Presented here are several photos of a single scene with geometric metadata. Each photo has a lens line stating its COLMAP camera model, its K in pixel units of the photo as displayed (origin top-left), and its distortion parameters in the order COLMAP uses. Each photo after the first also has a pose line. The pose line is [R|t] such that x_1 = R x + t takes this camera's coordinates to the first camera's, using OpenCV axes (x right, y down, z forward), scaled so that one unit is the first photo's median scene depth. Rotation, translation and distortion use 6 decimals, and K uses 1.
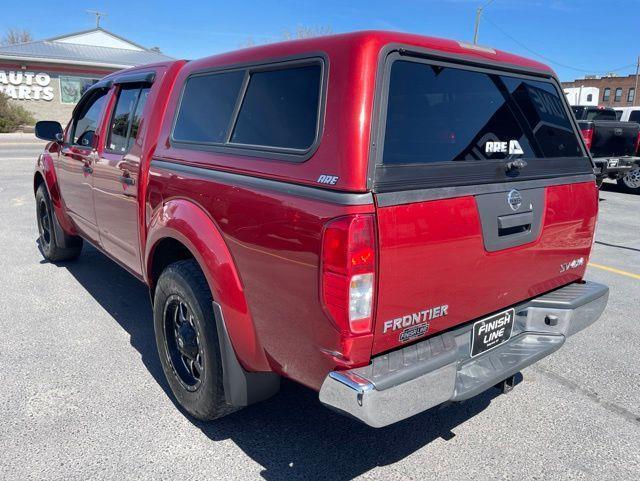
lens RADIAL K [[484.4, 0, 320.0], [0, 484.4, 248.6], [0, 0, 1]] dist [0.071465, -0.097240]
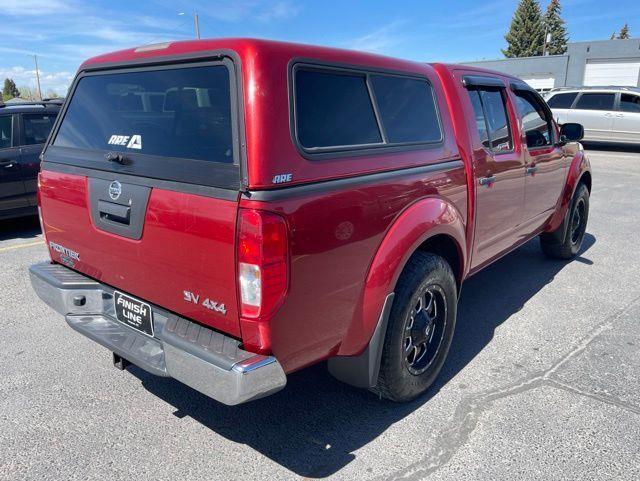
lens RADIAL K [[484.4, 0, 318.9], [0, 484.4, 250.6], [0, 0, 1]] dist [0.071465, -0.097240]
pose [[0.194536, 0.240267, -0.951014, 1.484302], [-0.234961, 0.952725, 0.192636, -0.275197], [0.952339, 0.185977, 0.241793, 1.150490]]
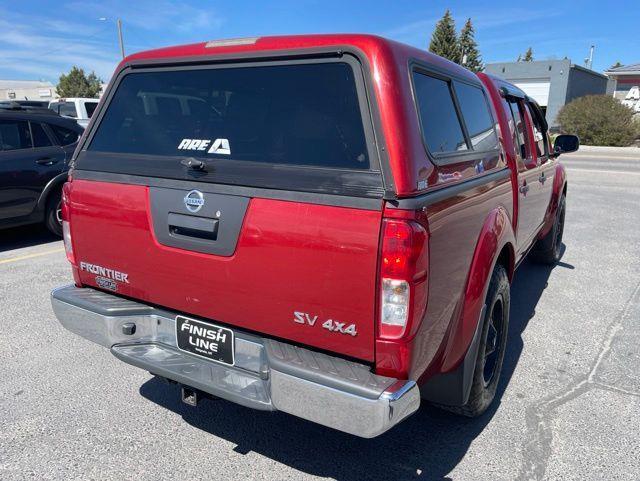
lens RADIAL K [[484.4, 0, 327.6], [0, 484.4, 249.2], [0, 0, 1]] dist [0.071465, -0.097240]
pose [[0.351753, 0.207392, -0.912830, 1.320870], [-0.234327, 0.963610, 0.128633, -0.184861], [0.906290, 0.168654, 0.387550, 0.855415]]
